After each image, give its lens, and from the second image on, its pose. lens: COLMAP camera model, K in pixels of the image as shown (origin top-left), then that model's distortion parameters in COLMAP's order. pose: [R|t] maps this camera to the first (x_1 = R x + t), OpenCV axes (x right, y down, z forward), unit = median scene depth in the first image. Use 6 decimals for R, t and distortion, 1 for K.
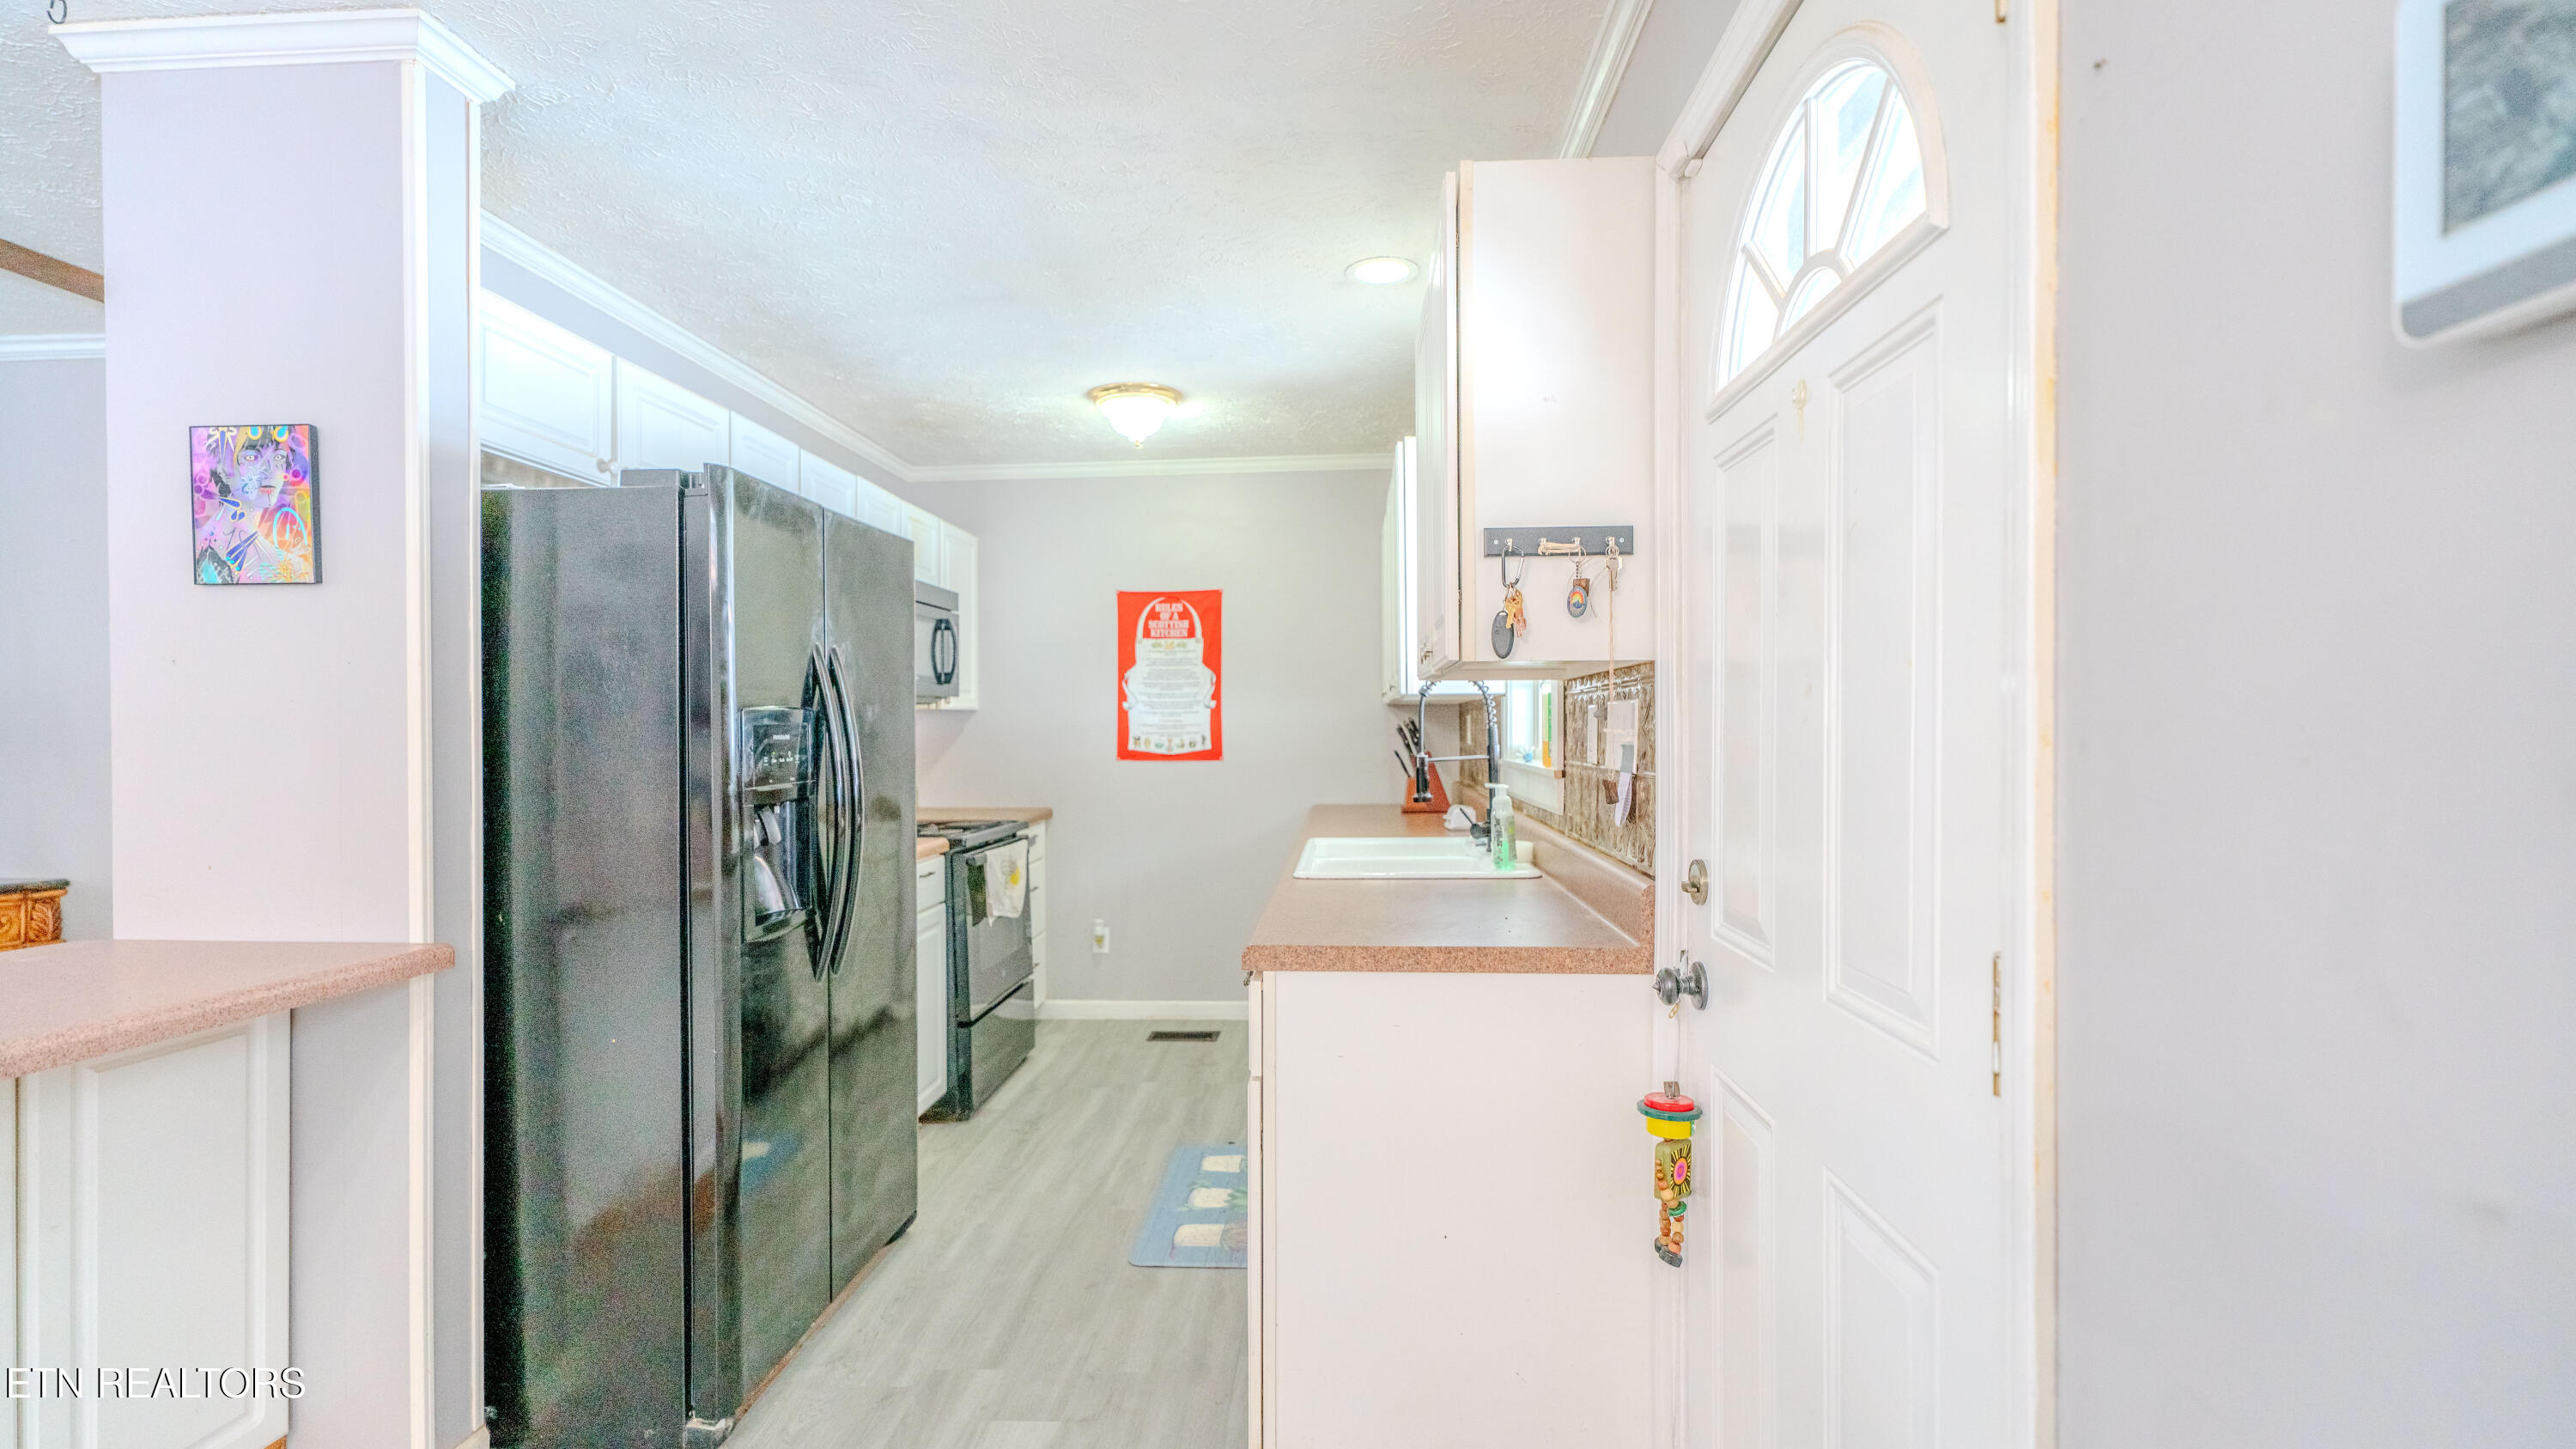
lens RADIAL K [[1143.2, 0, 1278.7], [0, 1143.2, 729.5], [0, 0, 1]] dist [-0.009268, 0.014171]
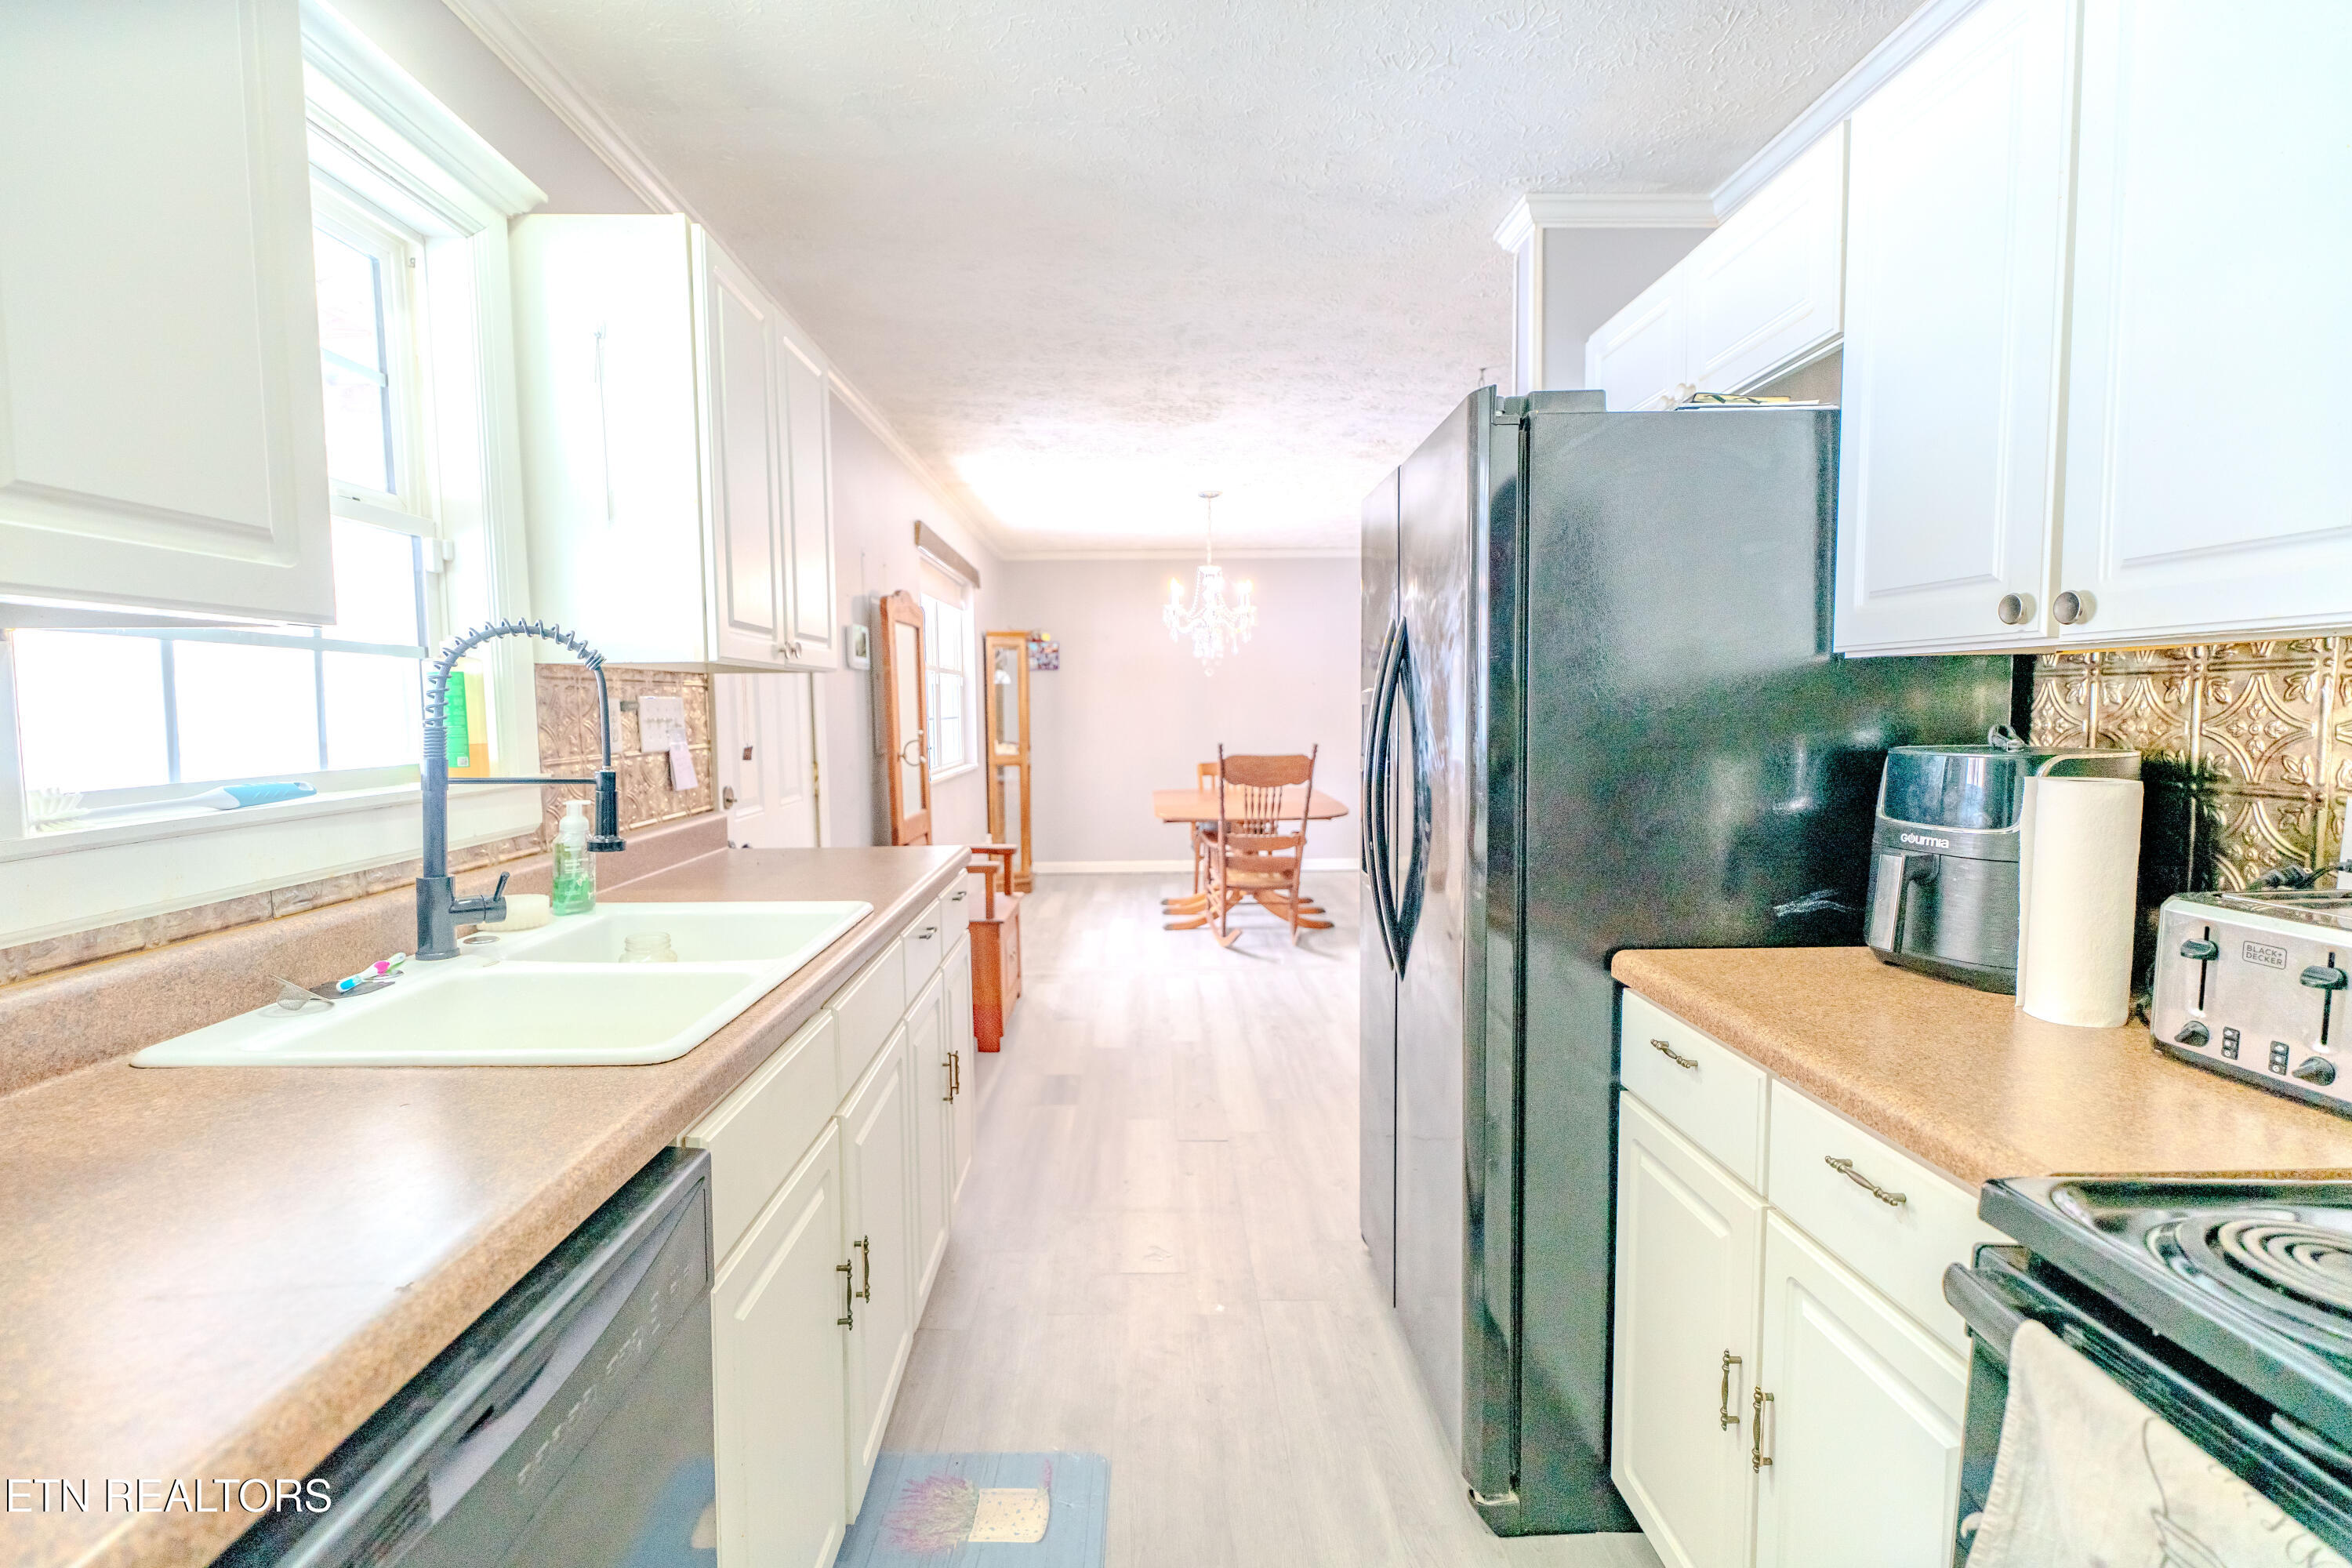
lens RADIAL K [[1082.3, 0, 1176.0], [0, 1082.3, 784.0], [0, 0, 1]] dist [0.000680, 0.005503]
pose [[-0.995675, 0.021480, -0.090383, -0.084699], [0.014338, 0.996776, 0.078940, -0.008527], [0.091787, 0.077302, -0.992774, 1.161140]]
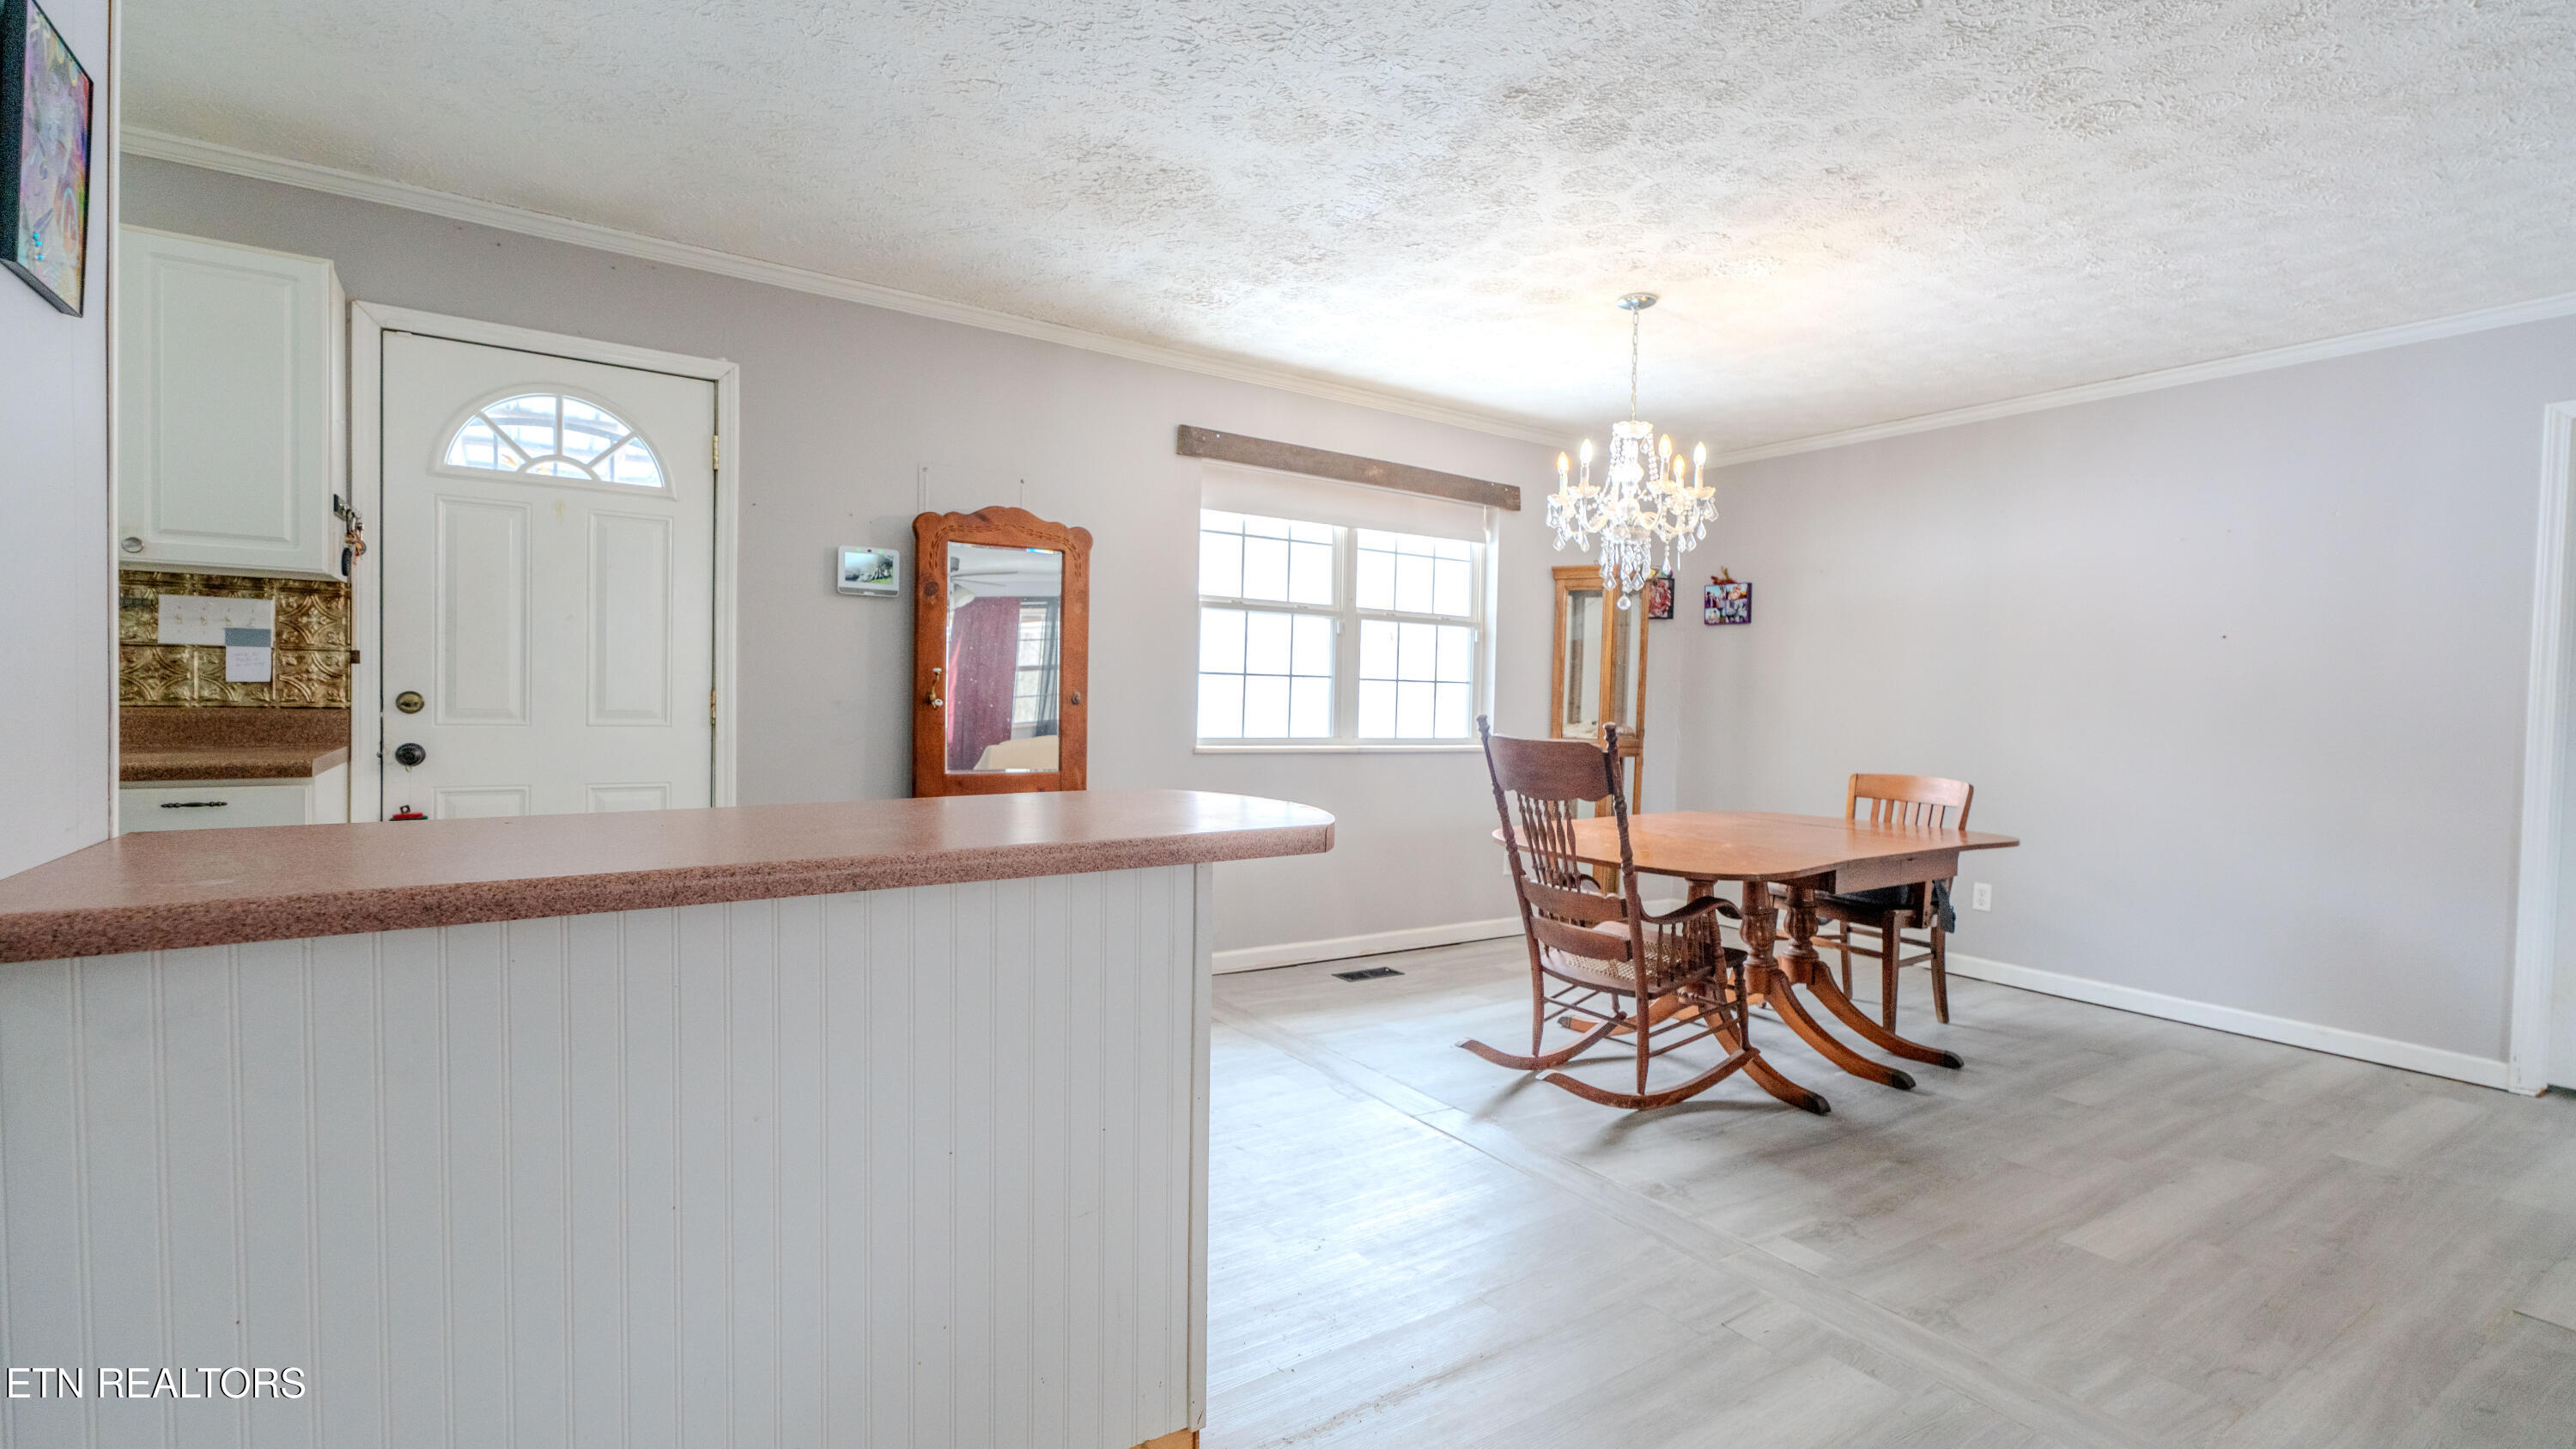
lens RADIAL K [[1147.0, 0, 1288.0], [0, 1147.0, 724.5], [0, 0, 1]] dist [0.001516, 0.000304]
pose [[-0.608856, -0.030089, 0.792710, -0.877728], [-0.018371, 0.999547, 0.023830, 0.040056], [-0.793068, -0.000054, -0.609133, 0.411750]]
